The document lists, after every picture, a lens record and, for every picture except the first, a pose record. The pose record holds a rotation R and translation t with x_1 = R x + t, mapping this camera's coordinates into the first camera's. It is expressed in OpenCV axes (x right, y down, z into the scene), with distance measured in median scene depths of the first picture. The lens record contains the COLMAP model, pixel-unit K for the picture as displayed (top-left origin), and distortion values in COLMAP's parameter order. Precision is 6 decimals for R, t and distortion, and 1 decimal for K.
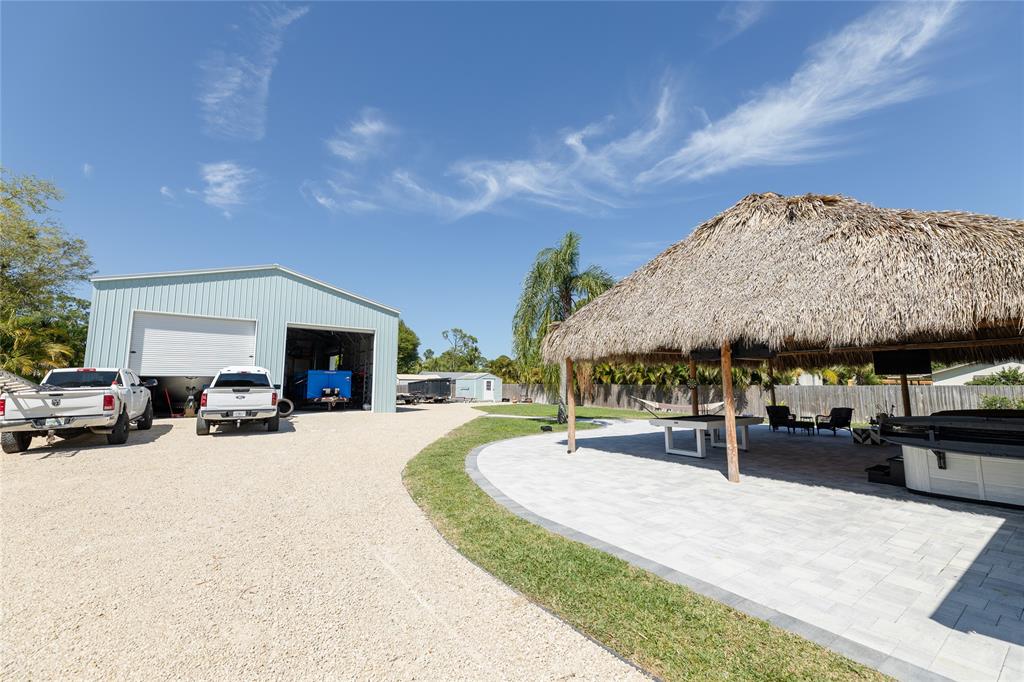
lens RADIAL K [[417.5, 0, 509.0], [0, 417.5, 335.3], [0, 0, 1]] dist [0.001140, 0.000015]
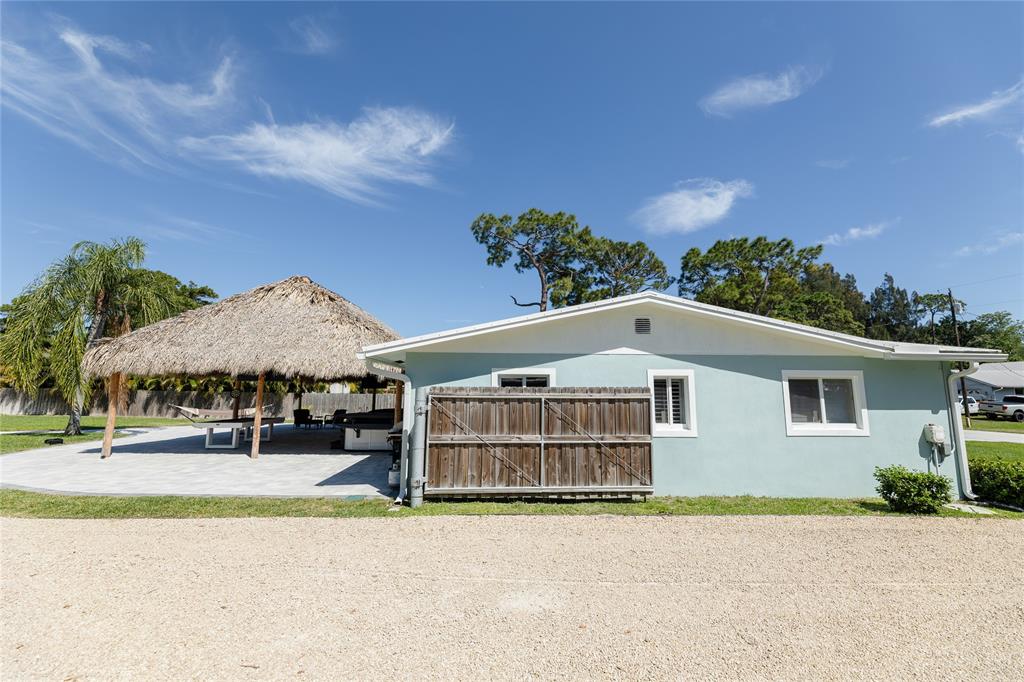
lens RADIAL K [[407.7, 0, 506.4], [0, 407.7, 335.9], [0, 0, 1]] dist [-0.001408, -0.000078]
pose [[0.547297, 0.120141, 0.828271, -0.137792], [-0.110767, 0.991335, -0.070603, -0.054867], [-0.829576, -0.053105, 0.555862, -0.314984]]
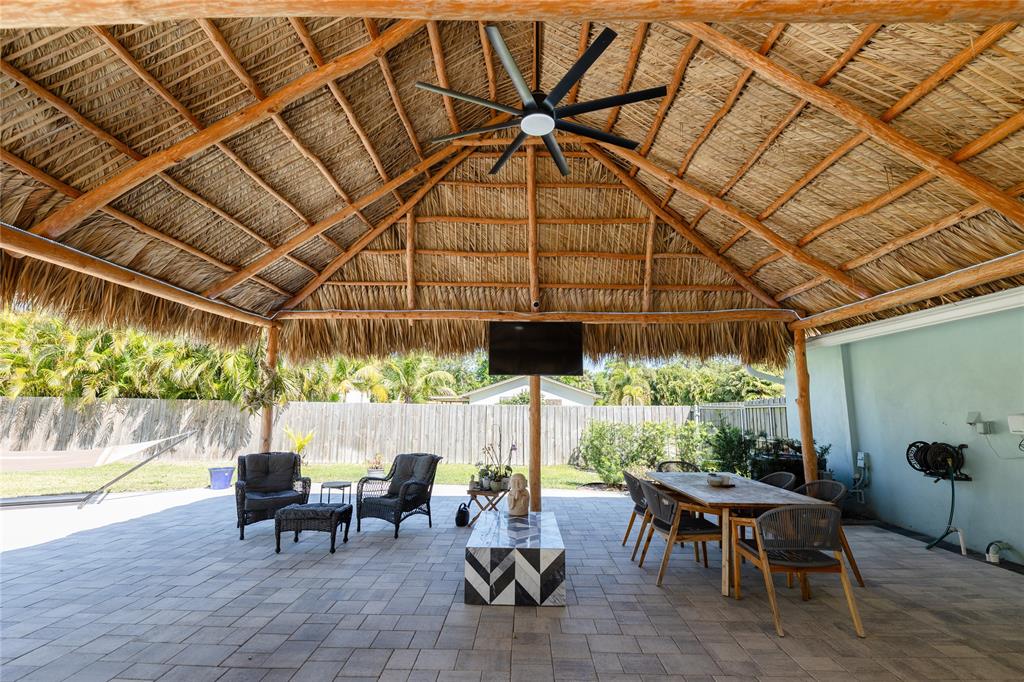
lens RADIAL K [[470.7, 0, 511.5], [0, 470.7, 338.4], [0, 0, 1]] dist [-0.000047, 0.000089]
pose [[0.593587, 0.126928, 0.794697, 0.479321], [-0.110075, 0.991008, -0.076065, 0.087141], [-0.797206, -0.042325, 0.602221, 0.663583]]
